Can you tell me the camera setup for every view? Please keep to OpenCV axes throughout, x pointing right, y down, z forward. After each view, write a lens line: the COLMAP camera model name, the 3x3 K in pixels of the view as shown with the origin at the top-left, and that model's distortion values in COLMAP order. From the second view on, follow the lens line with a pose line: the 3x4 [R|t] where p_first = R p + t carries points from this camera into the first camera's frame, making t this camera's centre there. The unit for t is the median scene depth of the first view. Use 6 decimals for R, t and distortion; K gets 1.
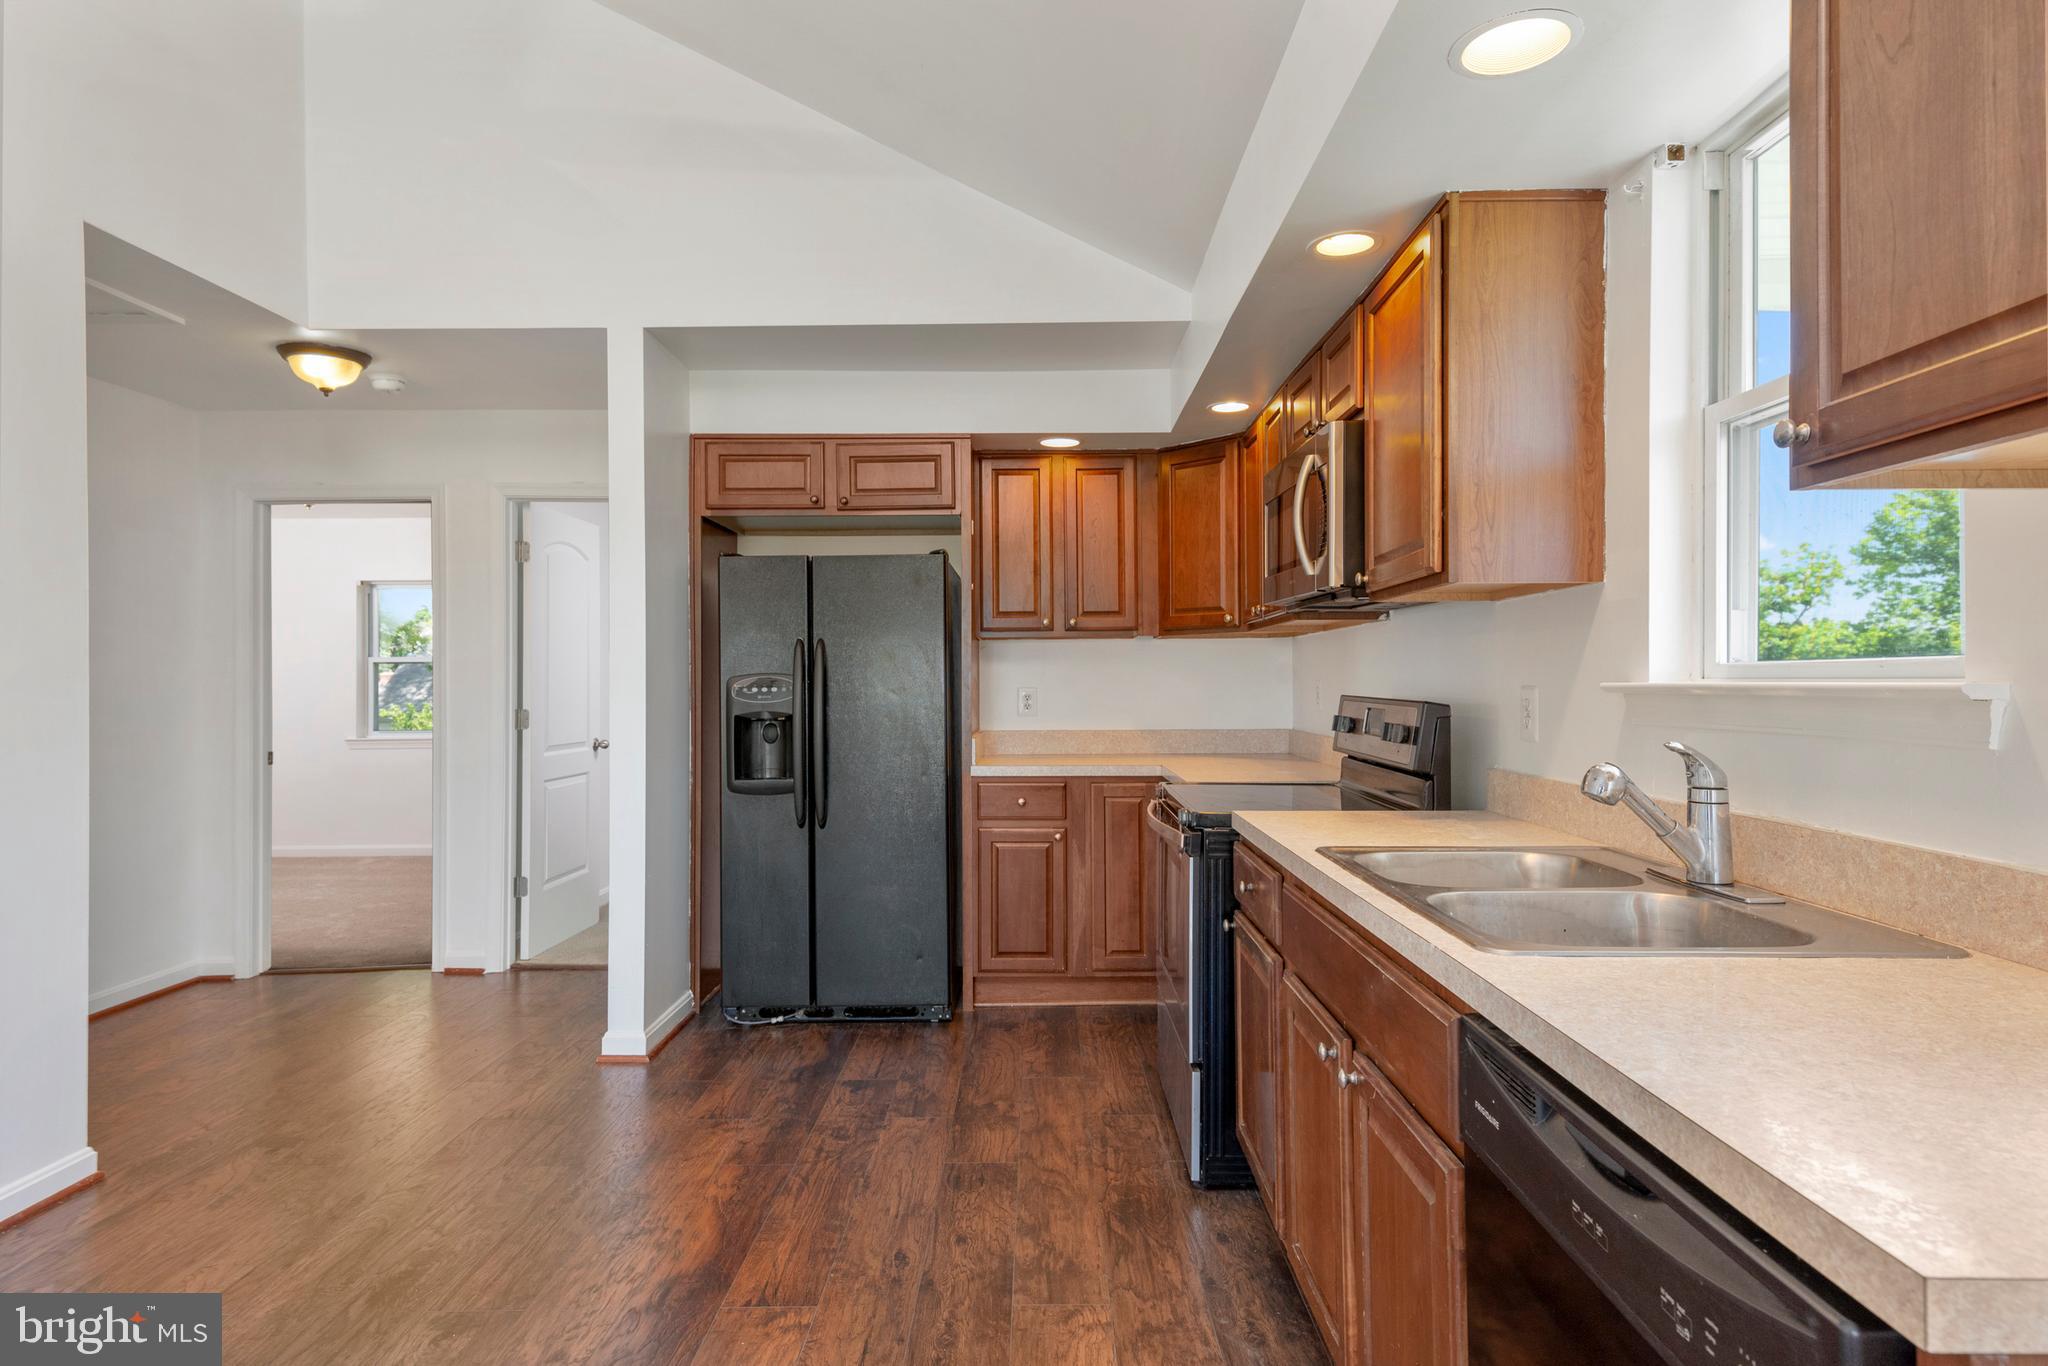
lens RADIAL K [[1124.7, 0, 1024.1], [0, 1124.7, 676.5], [0, 0, 1]] dist [0.036358, -0.002233]
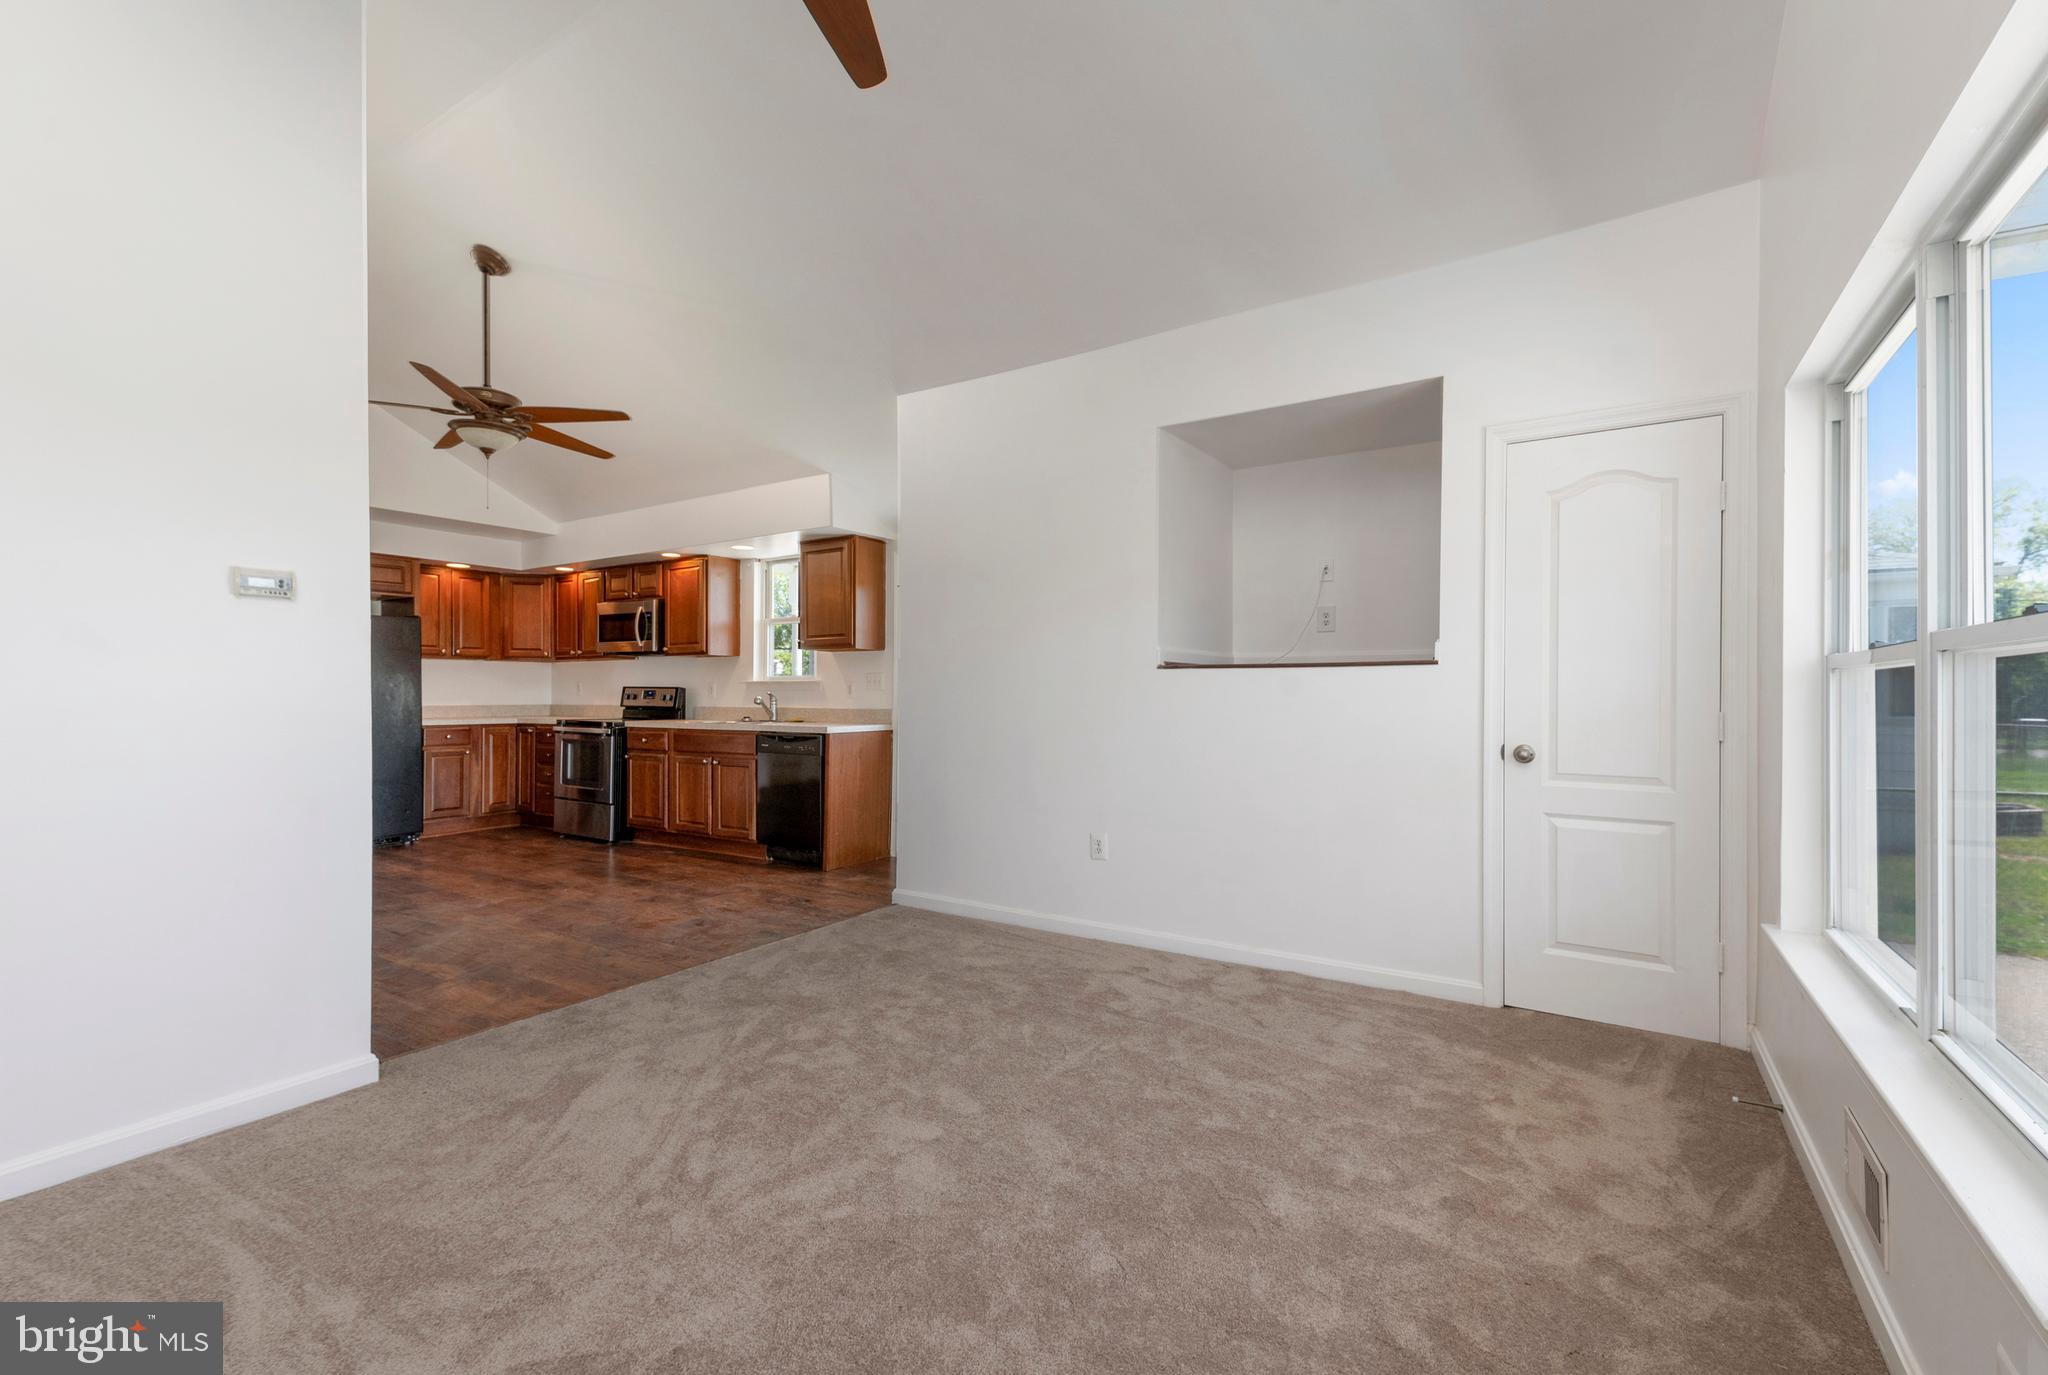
lens RADIAL K [[872.3, 0, 1033.7], [0, 872.3, 694.3], [0, 0, 1]] dist [0.014631, -0.000810]
pose [[0.520881, 0.005757, 0.853610, -0.862823], [-0.007693, 0.999968, -0.002049, 0.027991], [-0.853595, -0.005500, 0.520909, -0.817029]]
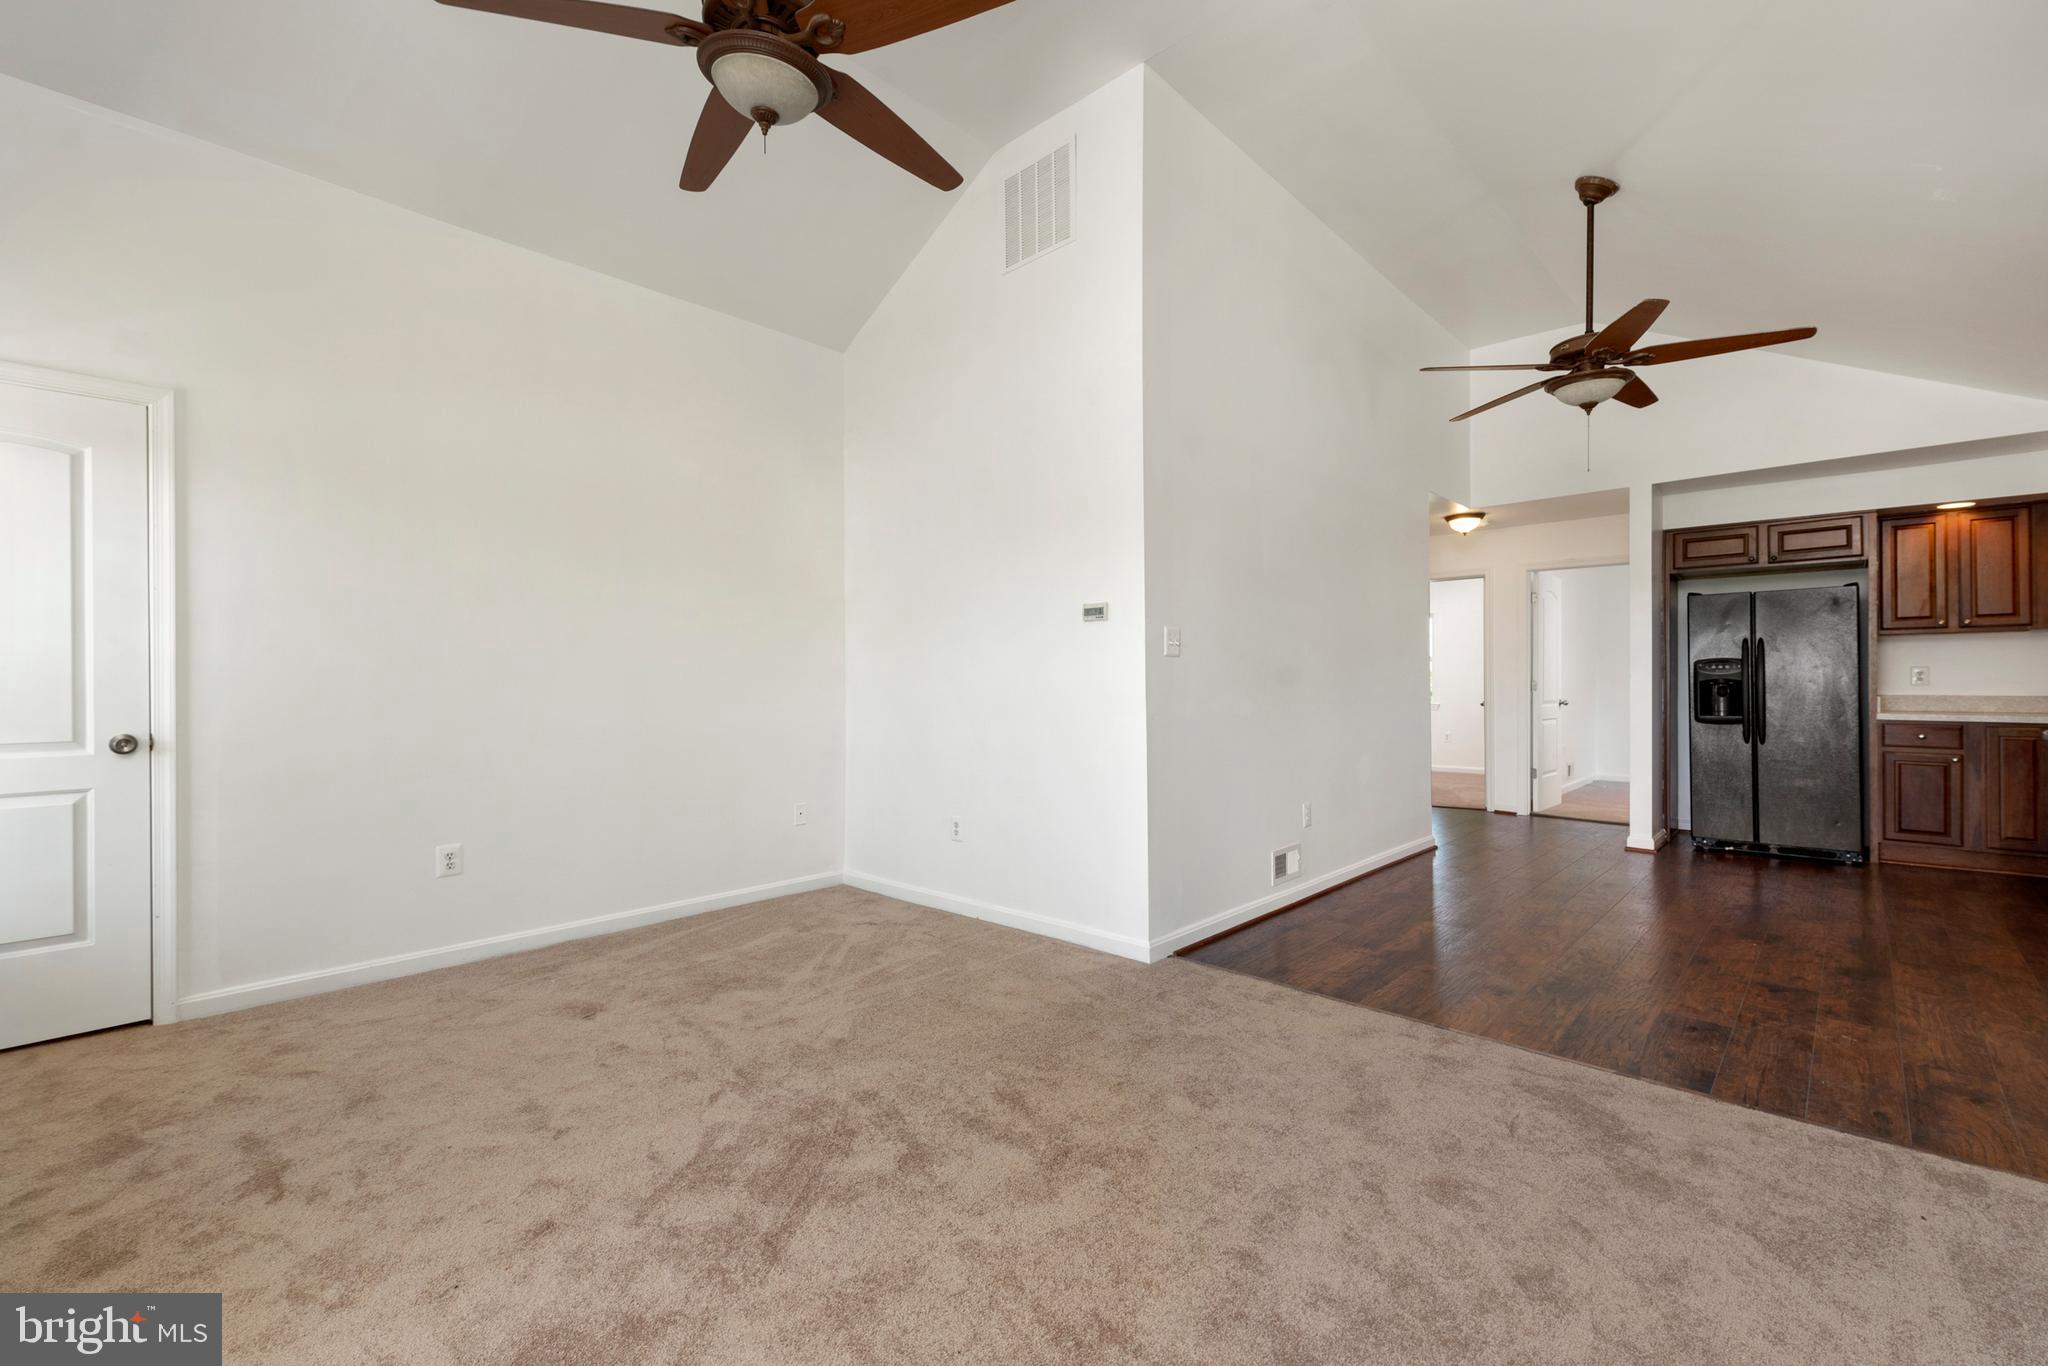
lens RADIAL K [[862.8, 0, 1028.6], [0, 862.8, 680.6], [0, 0, 1]] dist [0.018177, -0.004227]
pose [[0.741312, 0.002031, -0.671158, -0.111822], [0.001028, 0.999991, 0.004162, 0.026547], [0.671160, -0.003775, 0.741303, -0.792906]]
